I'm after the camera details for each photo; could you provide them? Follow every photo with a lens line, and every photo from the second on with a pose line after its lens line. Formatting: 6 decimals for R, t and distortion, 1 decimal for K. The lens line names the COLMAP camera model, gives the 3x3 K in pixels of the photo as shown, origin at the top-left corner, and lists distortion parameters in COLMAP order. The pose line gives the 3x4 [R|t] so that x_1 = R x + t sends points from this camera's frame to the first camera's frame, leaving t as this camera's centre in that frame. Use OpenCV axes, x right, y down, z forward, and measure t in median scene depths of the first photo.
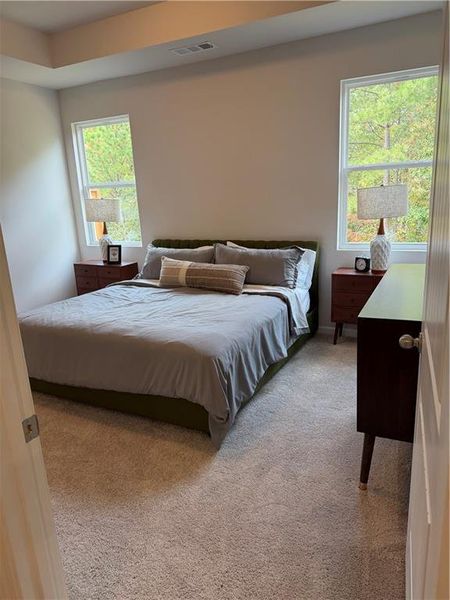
lens RADIAL K [[435.1, 0, 222.3], [0, 435.1, 298.1], [0, 0, 1]] dist [0.049724, -0.023458]
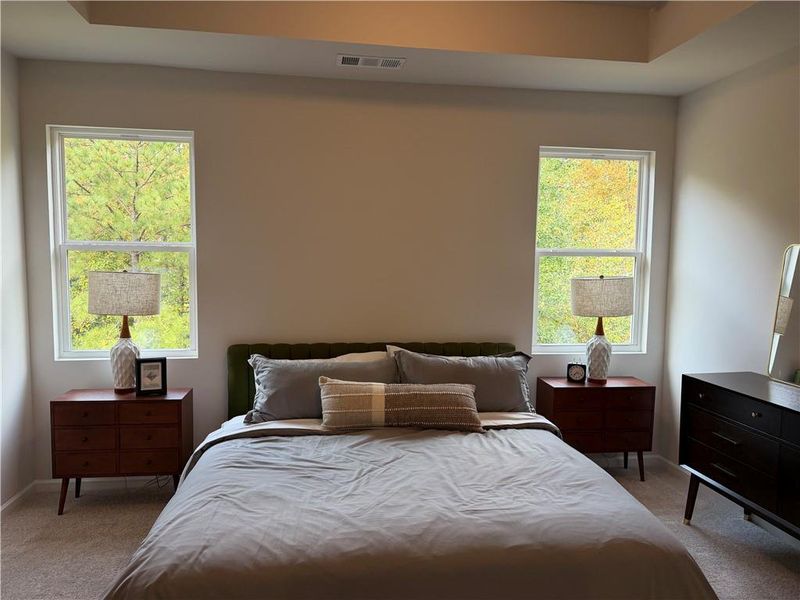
lens RADIAL K [[580.2, 0, 399.4], [0, 580.2, 303.6], [0, 0, 1]] dist [0.049724, -0.023458]
pose [[0.812317, 0.013312, 0.583064, -0.503282], [0.088680, 0.985295, -0.146043, -0.069934], [-0.576434, 0.170340, 0.799192, 0.312757]]
